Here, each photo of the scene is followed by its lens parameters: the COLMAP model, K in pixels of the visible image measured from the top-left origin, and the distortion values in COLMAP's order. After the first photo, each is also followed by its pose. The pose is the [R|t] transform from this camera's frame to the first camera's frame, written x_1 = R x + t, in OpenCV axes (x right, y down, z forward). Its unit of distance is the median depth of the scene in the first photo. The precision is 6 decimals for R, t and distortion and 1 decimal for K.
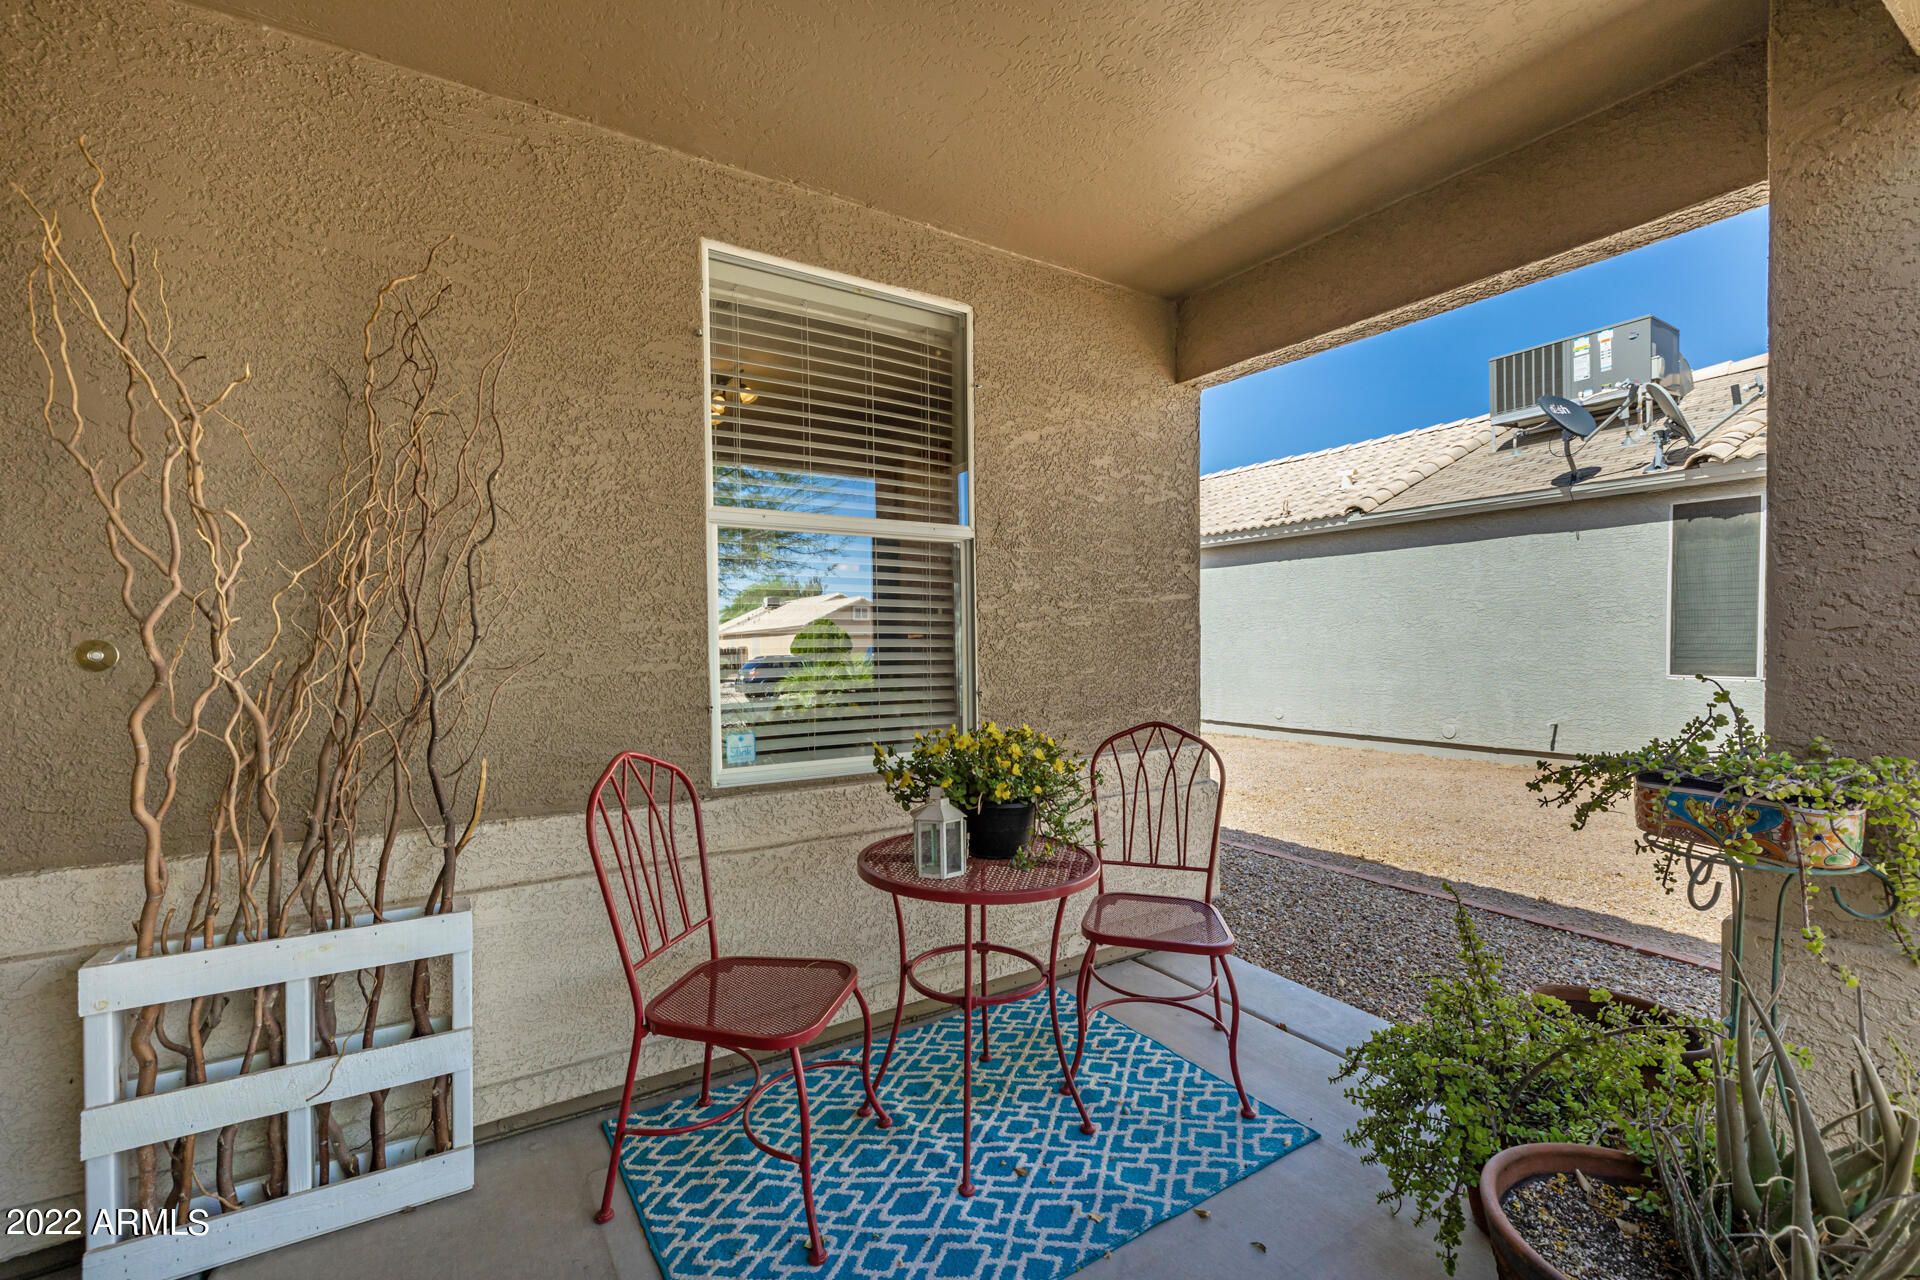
lens RADIAL K [[820.5, 0, 941.1], [0, 820.5, 675.6], [0, 0, 1]] dist [0.001550, 0.000162]
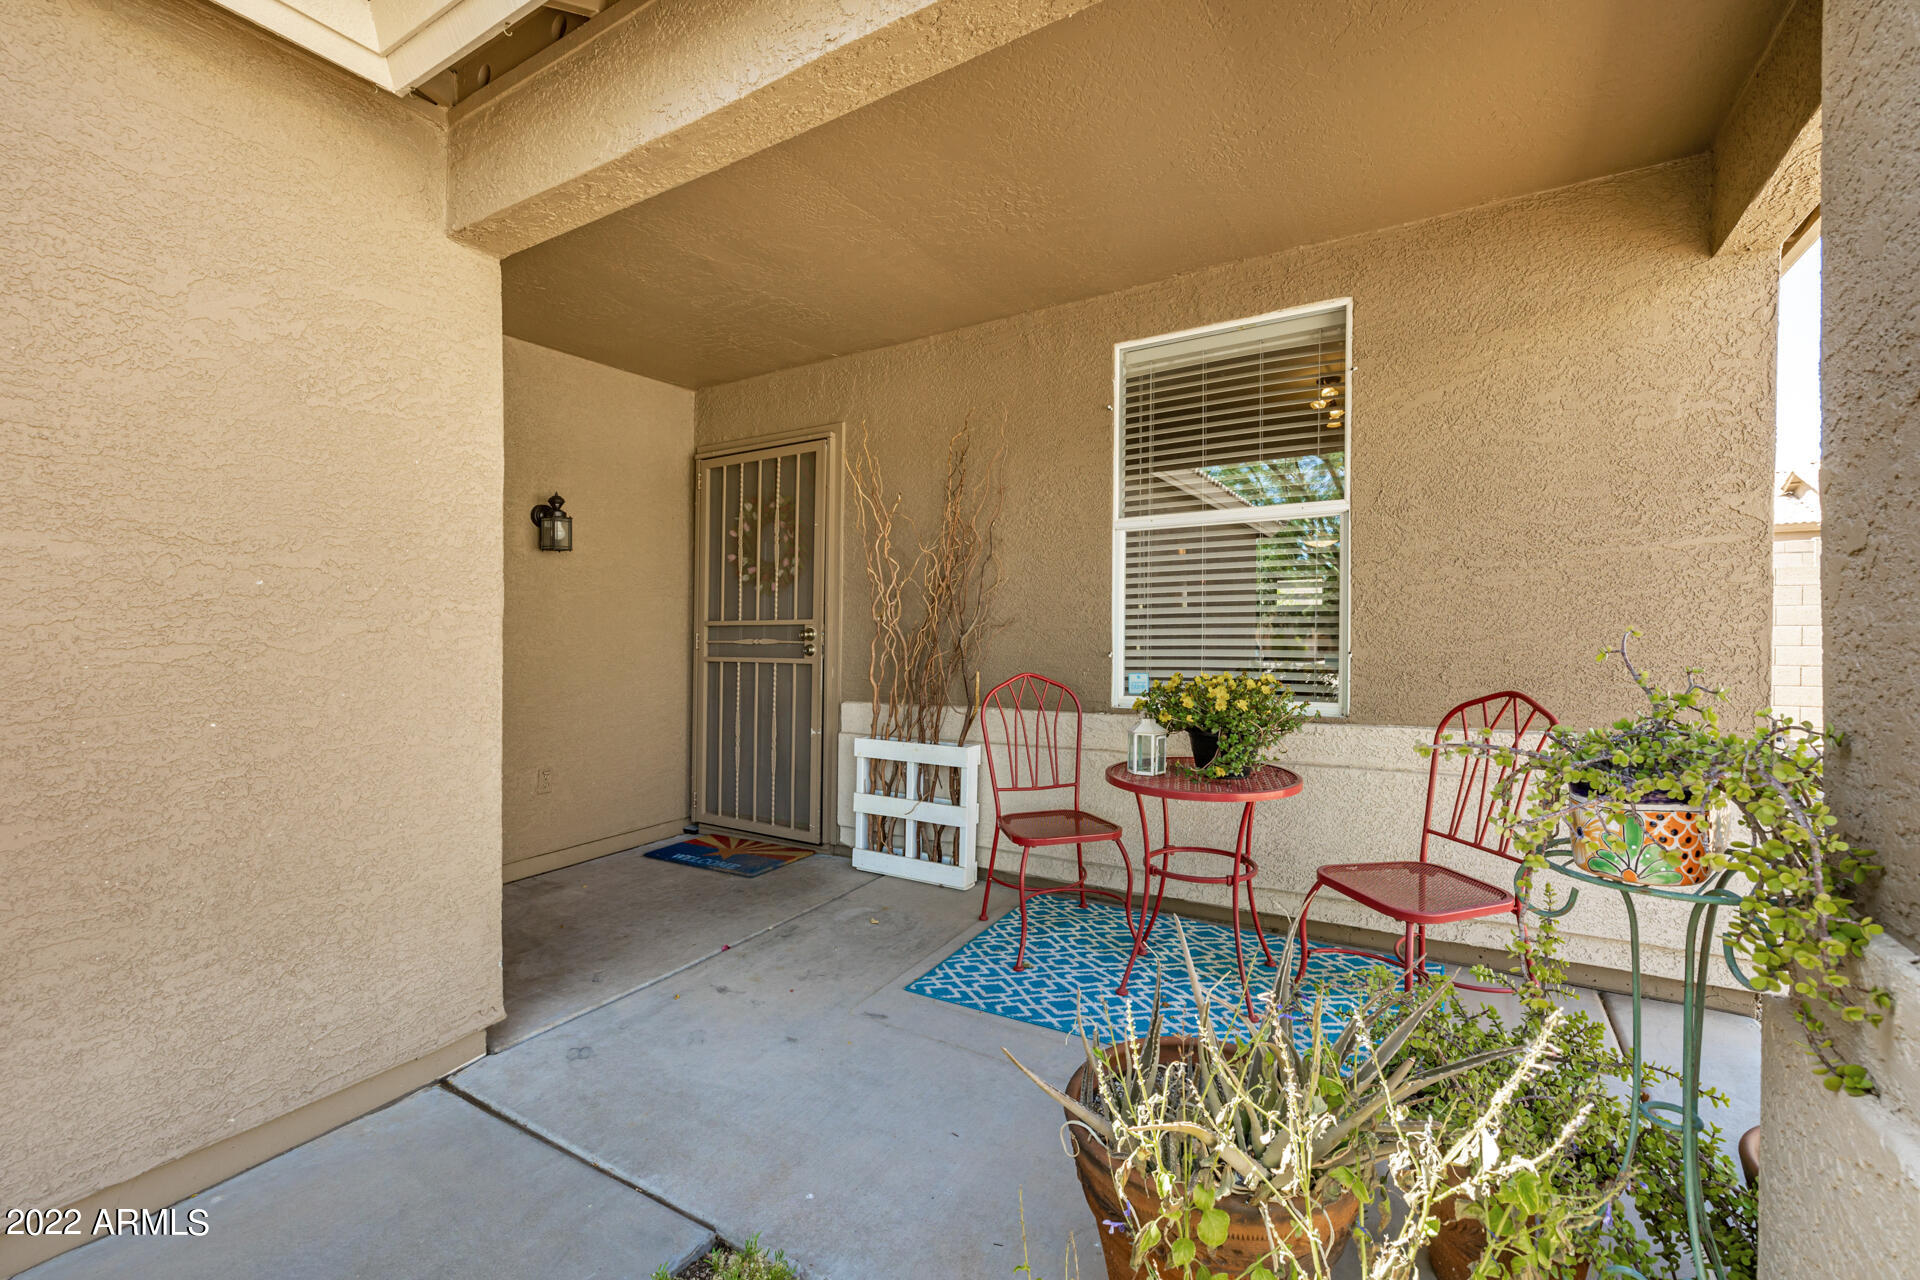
lens RADIAL K [[815.3, 0, 952.4], [0, 815.3, 630.8], [0, 0, 1]] dist [0.000034, -0.000083]
pose [[0.443615, 0.007385, -0.896187, 0.838900], [-0.028411, 0.999579, -0.005827, 0.013656], [0.895767, 0.028046, 0.443638, 0.068091]]
